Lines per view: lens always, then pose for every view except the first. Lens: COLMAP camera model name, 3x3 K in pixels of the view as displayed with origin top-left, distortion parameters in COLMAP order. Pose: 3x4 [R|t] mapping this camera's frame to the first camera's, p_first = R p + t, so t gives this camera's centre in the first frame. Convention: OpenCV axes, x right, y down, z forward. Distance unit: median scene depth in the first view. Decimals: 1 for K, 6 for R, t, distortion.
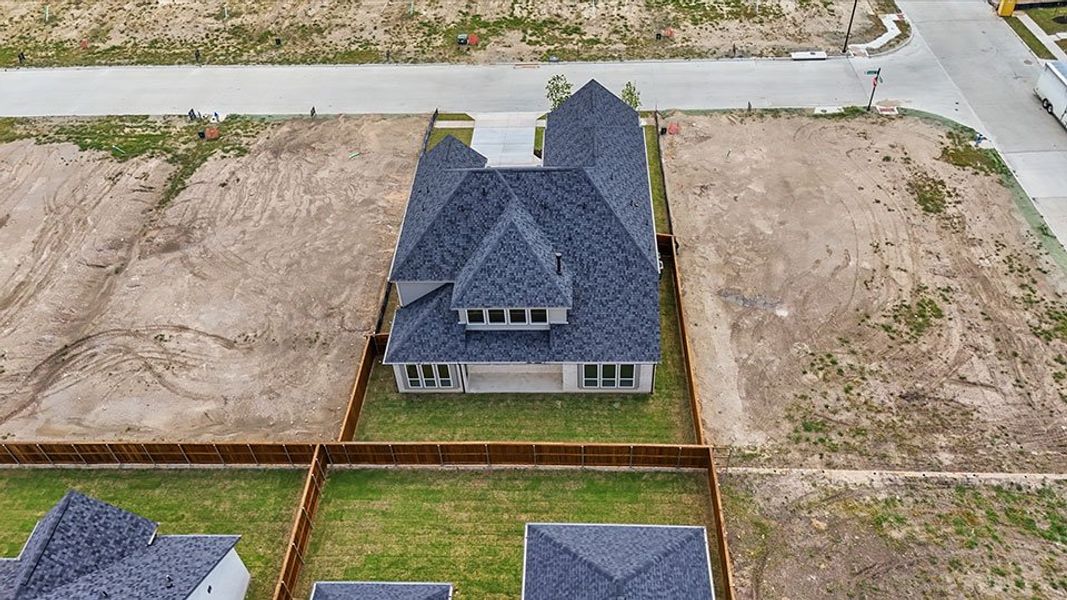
lens RADIAL K [[778.1, 0, 533.5], [0, 778.1, 300.0], [0, 0, 1]] dist [0.037913, -0.008553]
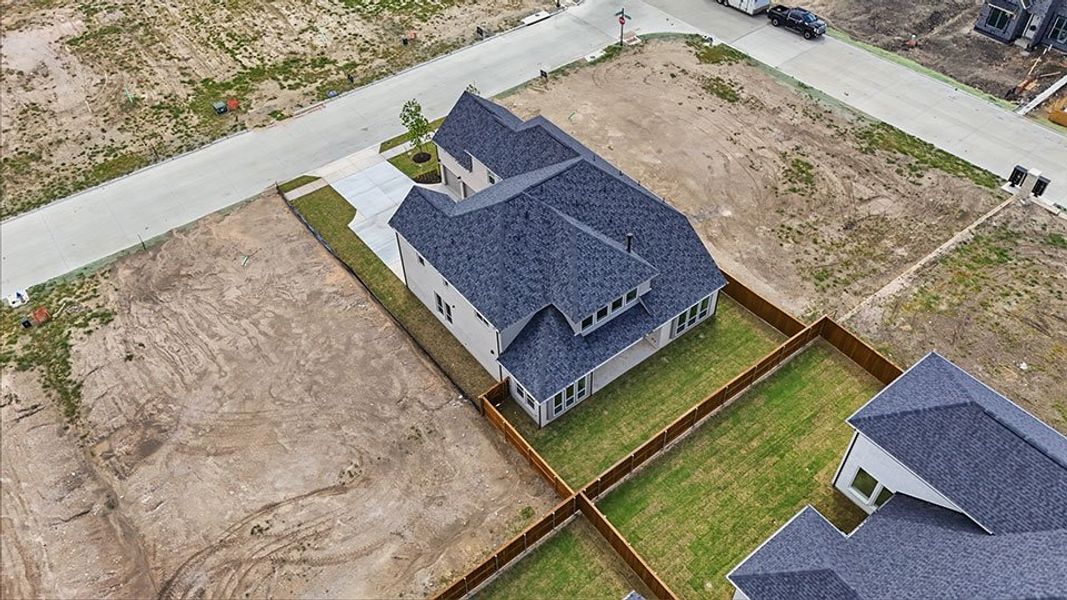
lens RADIAL K [[778.1, 0, 533.5], [0, 778.1, 300.0], [0, 0, 1]] dist [0.037913, -0.008553]
pose [[0.767597, -0.446270, 0.460041, -0.398283], [0.438549, 0.889140, 0.130788, -0.115819], [-0.467407, 0.101358, 0.878212, 0.068712]]
